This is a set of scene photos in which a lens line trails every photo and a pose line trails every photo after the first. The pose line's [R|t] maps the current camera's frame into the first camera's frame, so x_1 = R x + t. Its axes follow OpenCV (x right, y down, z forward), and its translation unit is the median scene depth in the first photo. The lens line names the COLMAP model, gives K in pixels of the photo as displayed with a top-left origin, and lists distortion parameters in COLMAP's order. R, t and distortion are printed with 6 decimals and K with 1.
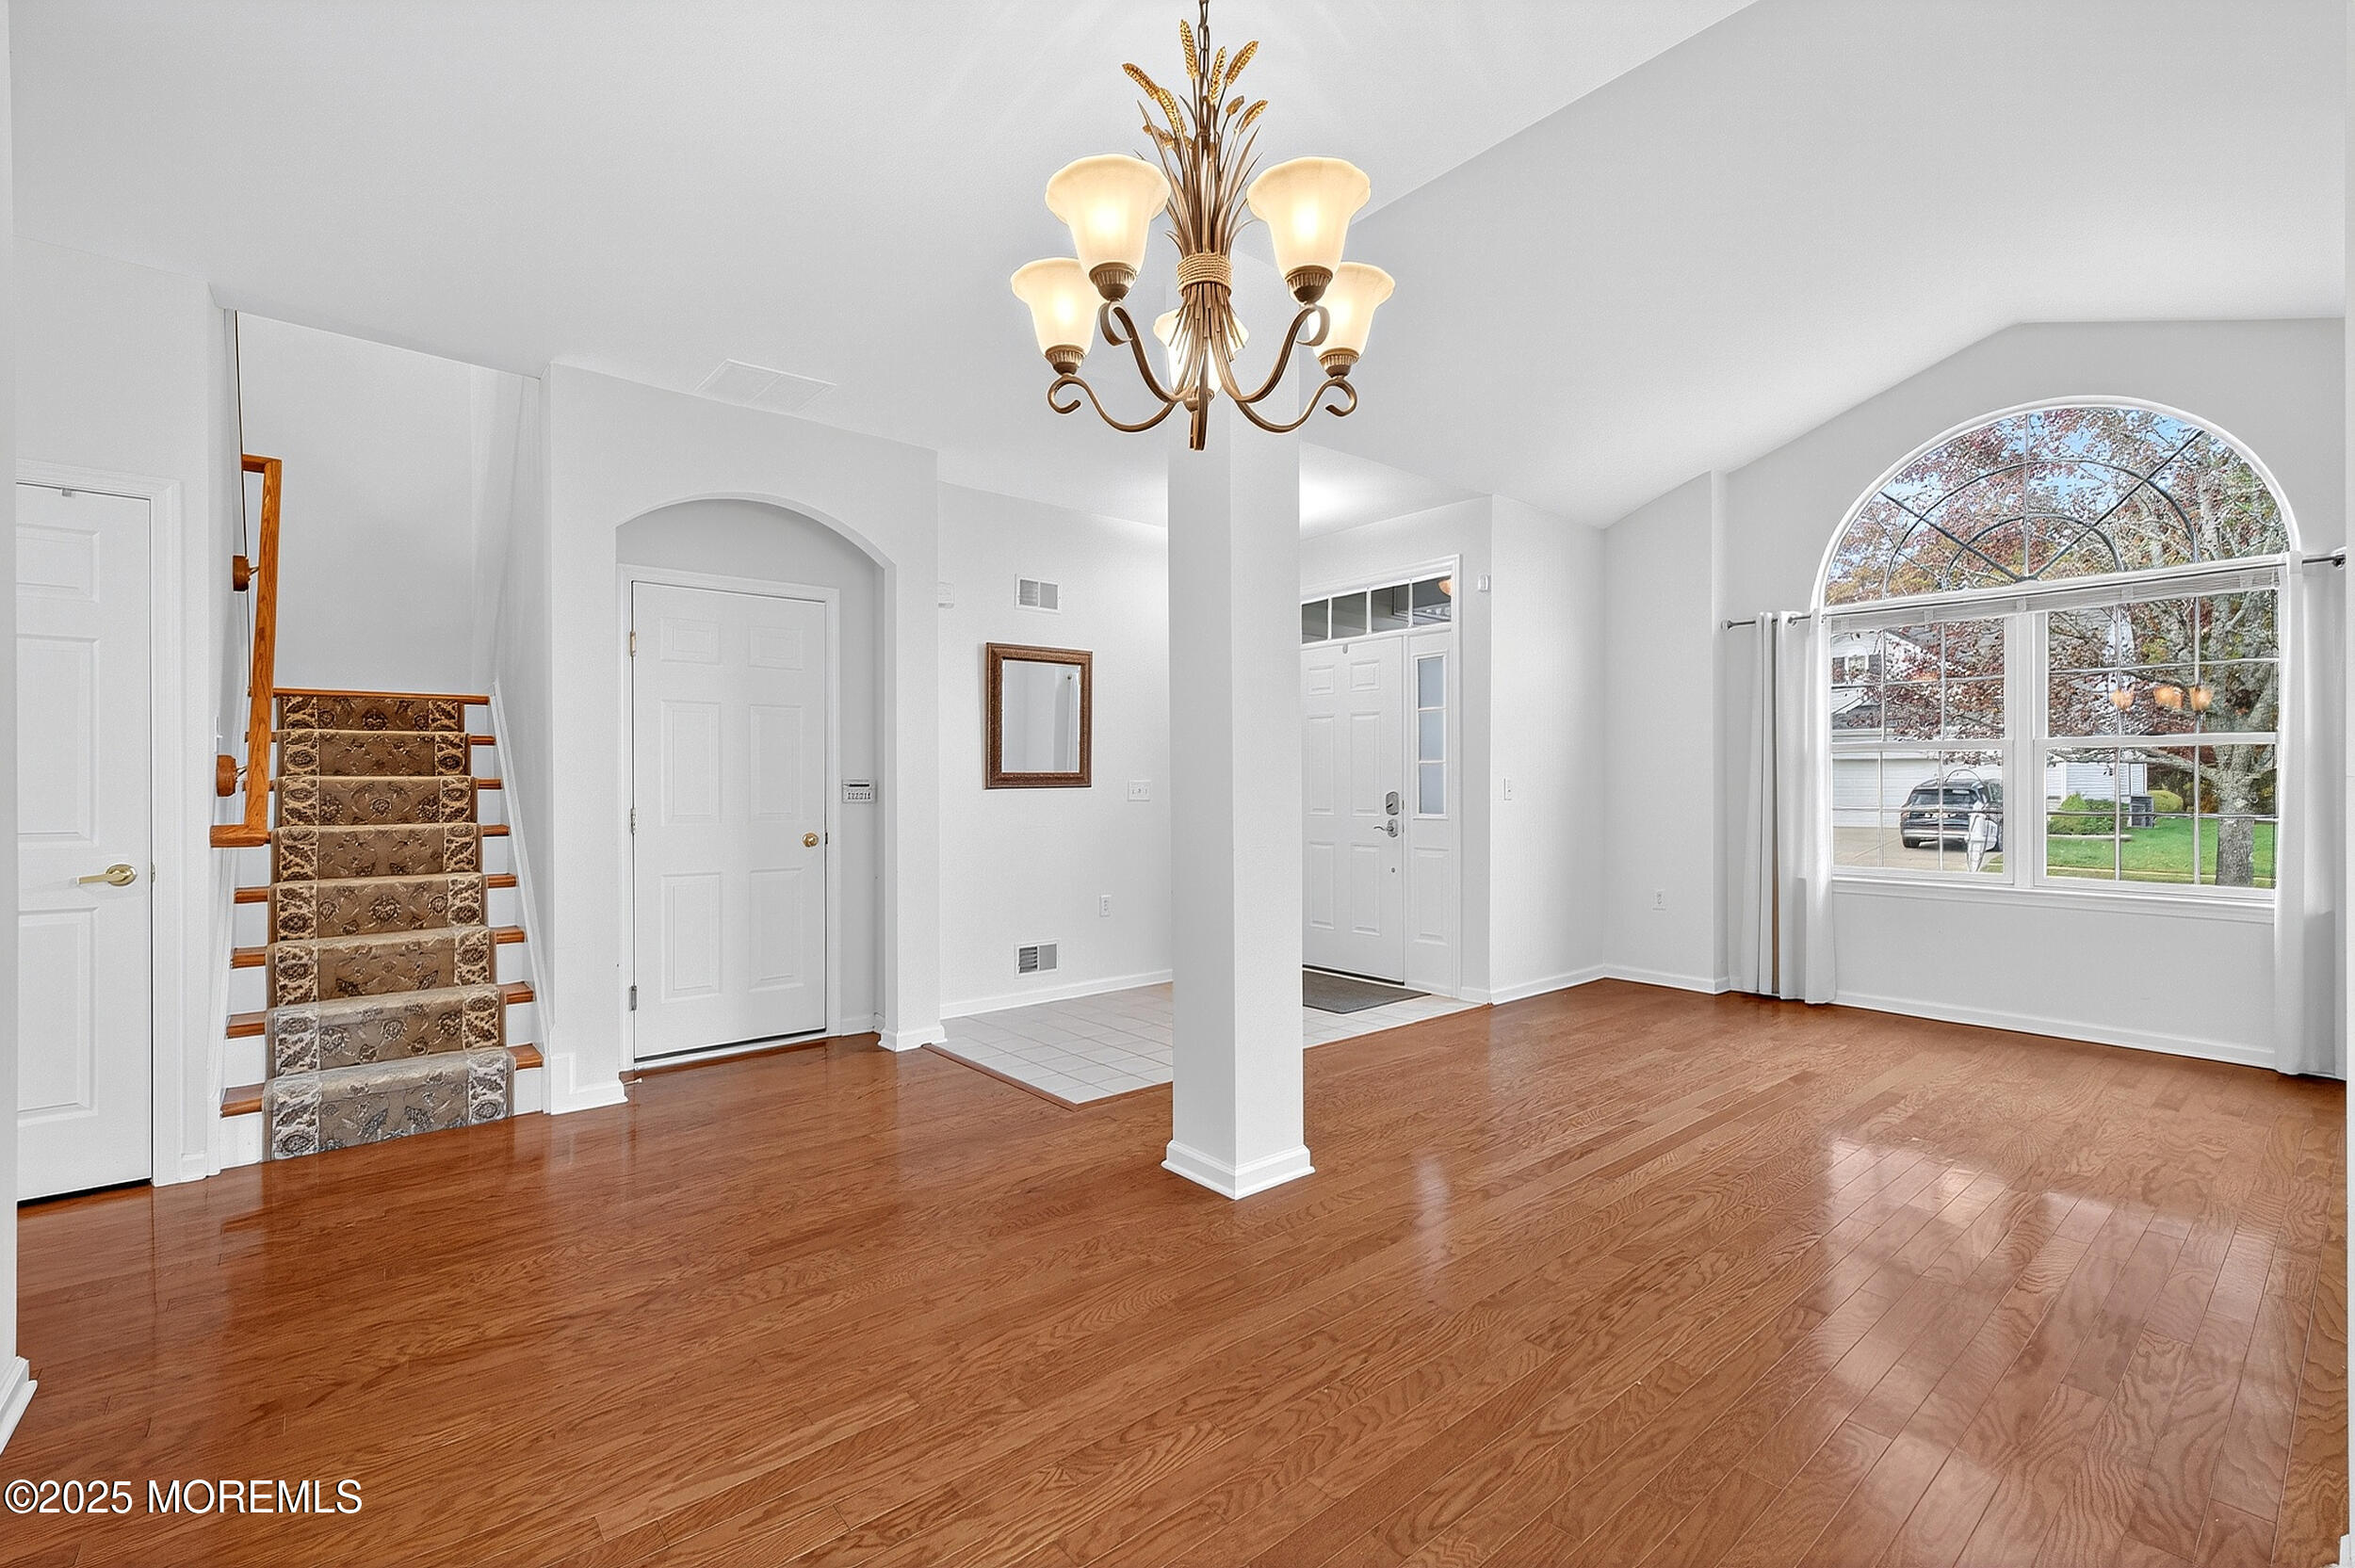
lens RADIAL K [[1022.9, 0, 1186.7], [0, 1022.9, 777.4], [0, 0, 1]] dist [0.004918, -0.003864]
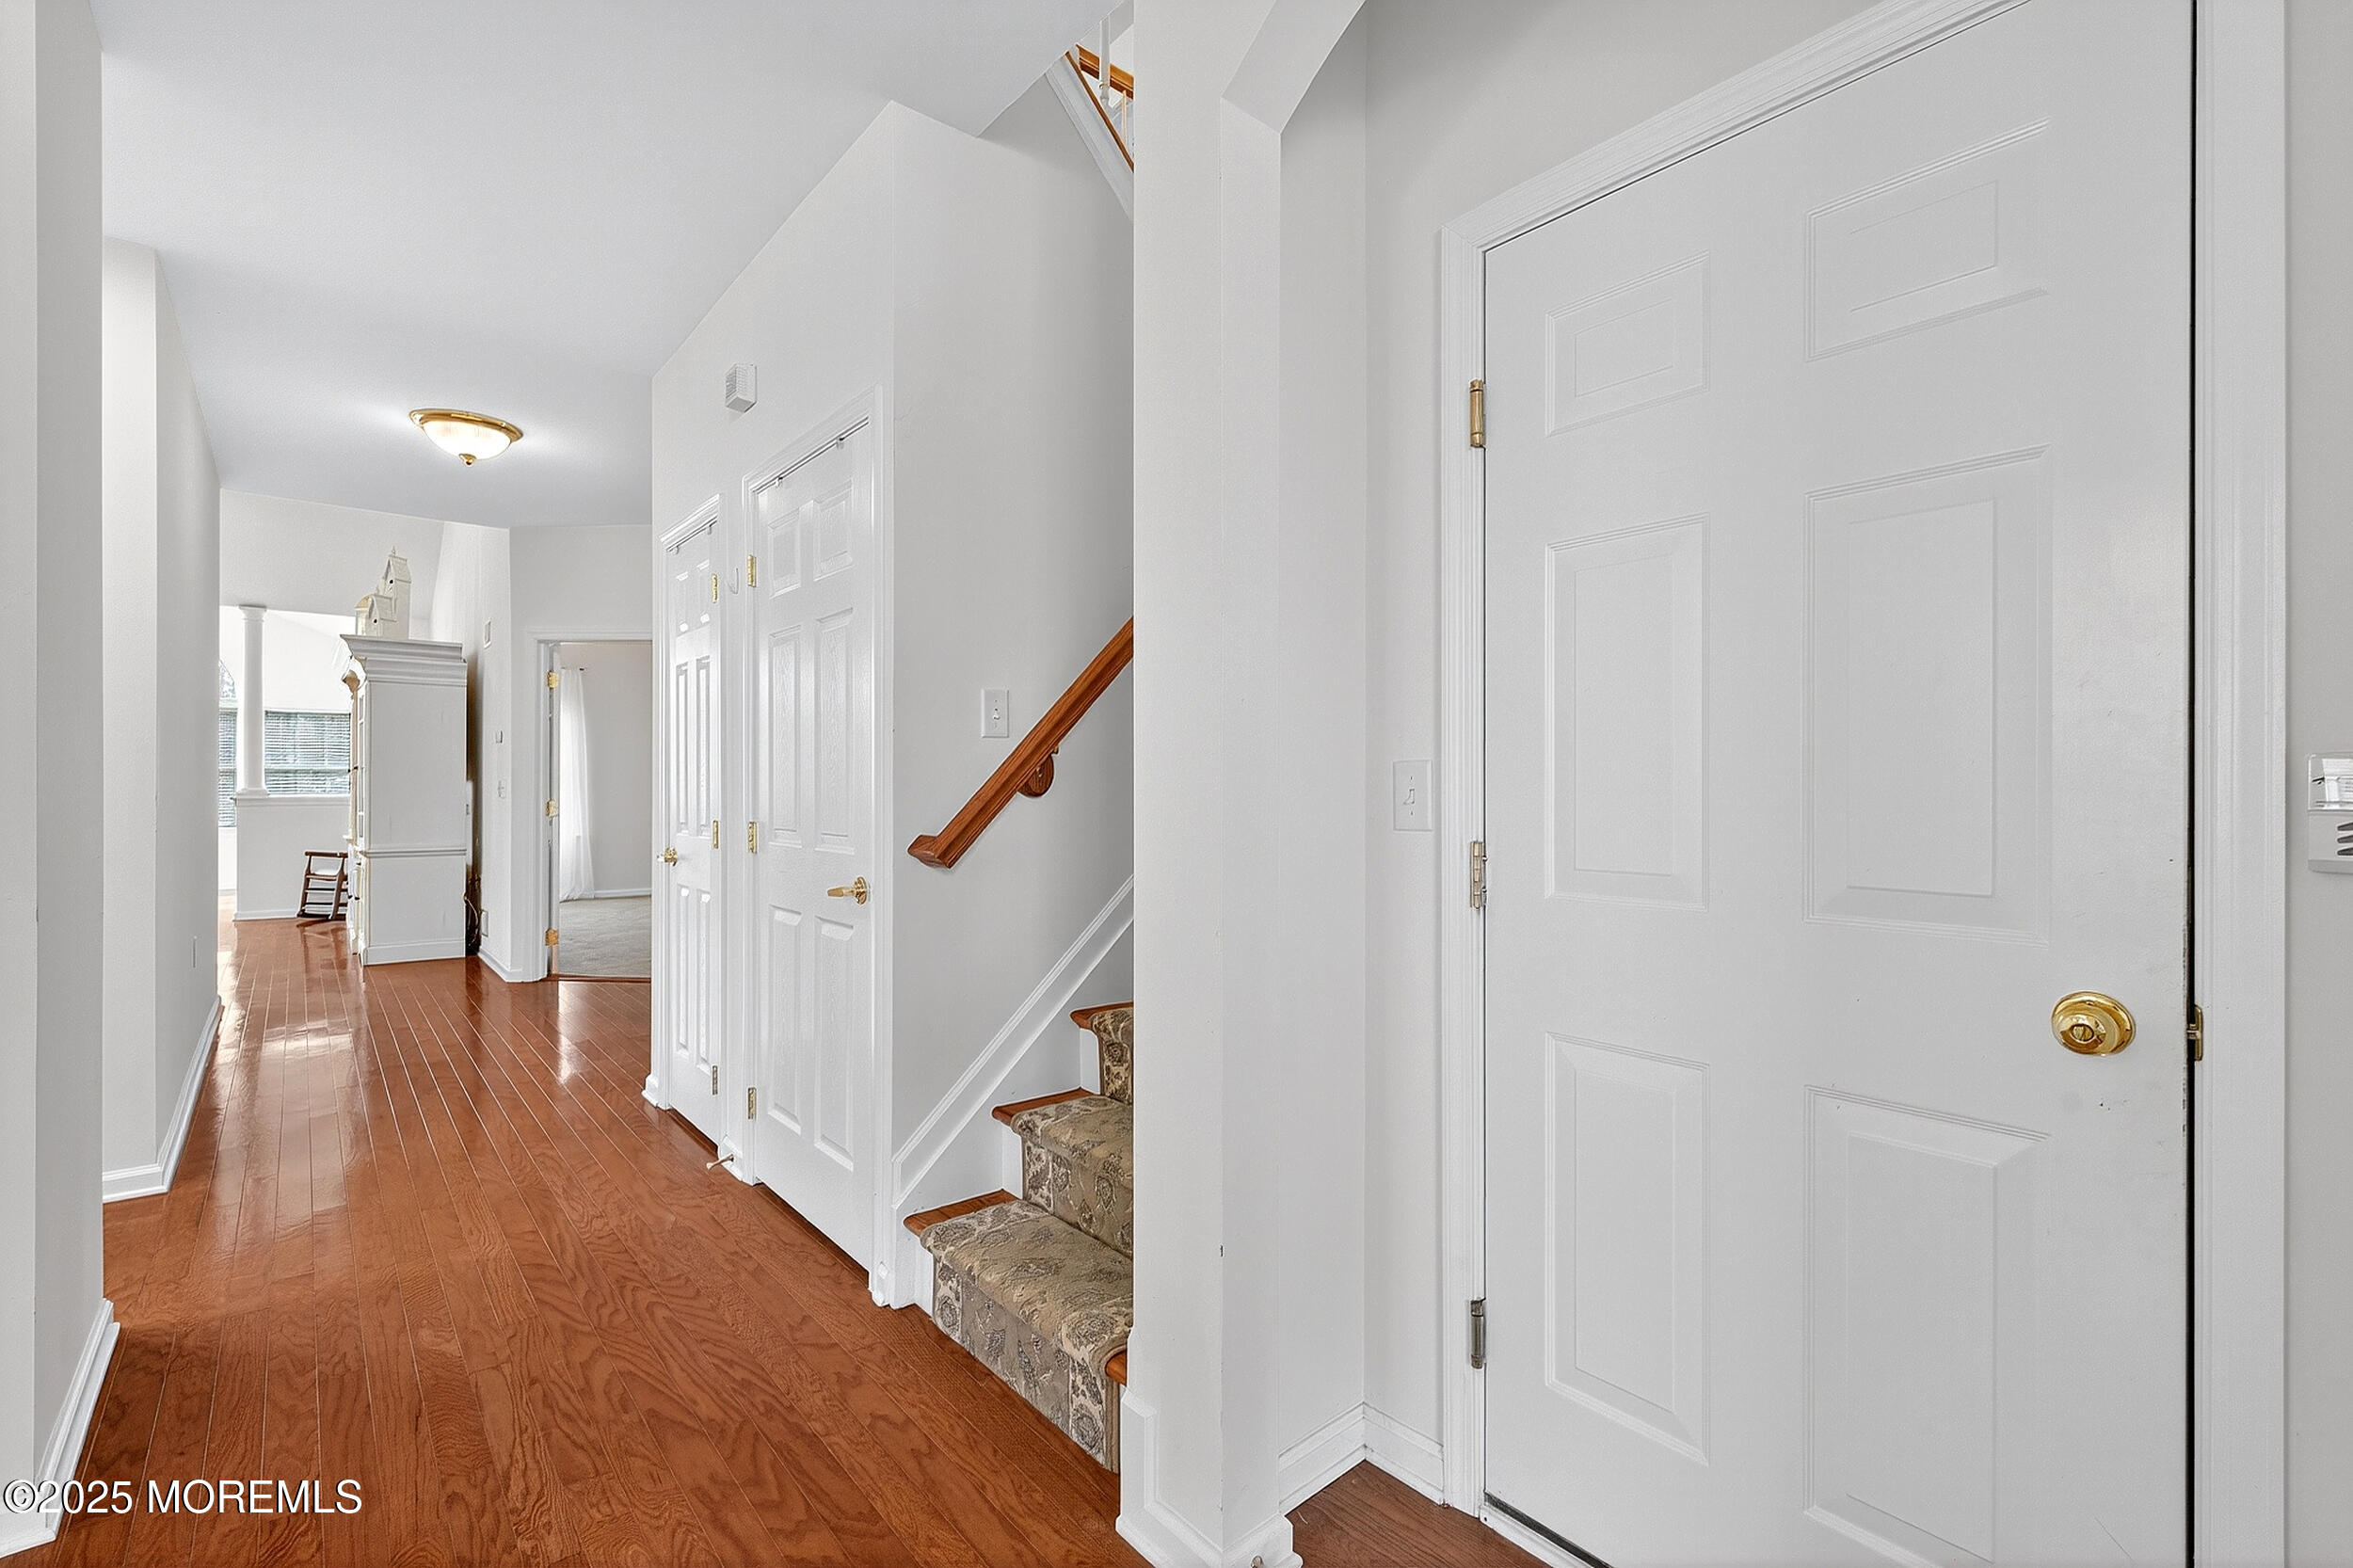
lens RADIAL K [[1022.1, 0, 1154.0], [0, 1022.1, 779.0], [0, 0, 1]] dist [0.004918, -0.003864]
pose [[0.019001, -0.000041, -0.999819, -0.181584], [0.000877, 1.000000, -0.000024, 0.004923], [0.999819, -0.000877, 0.019001, 1.038988]]
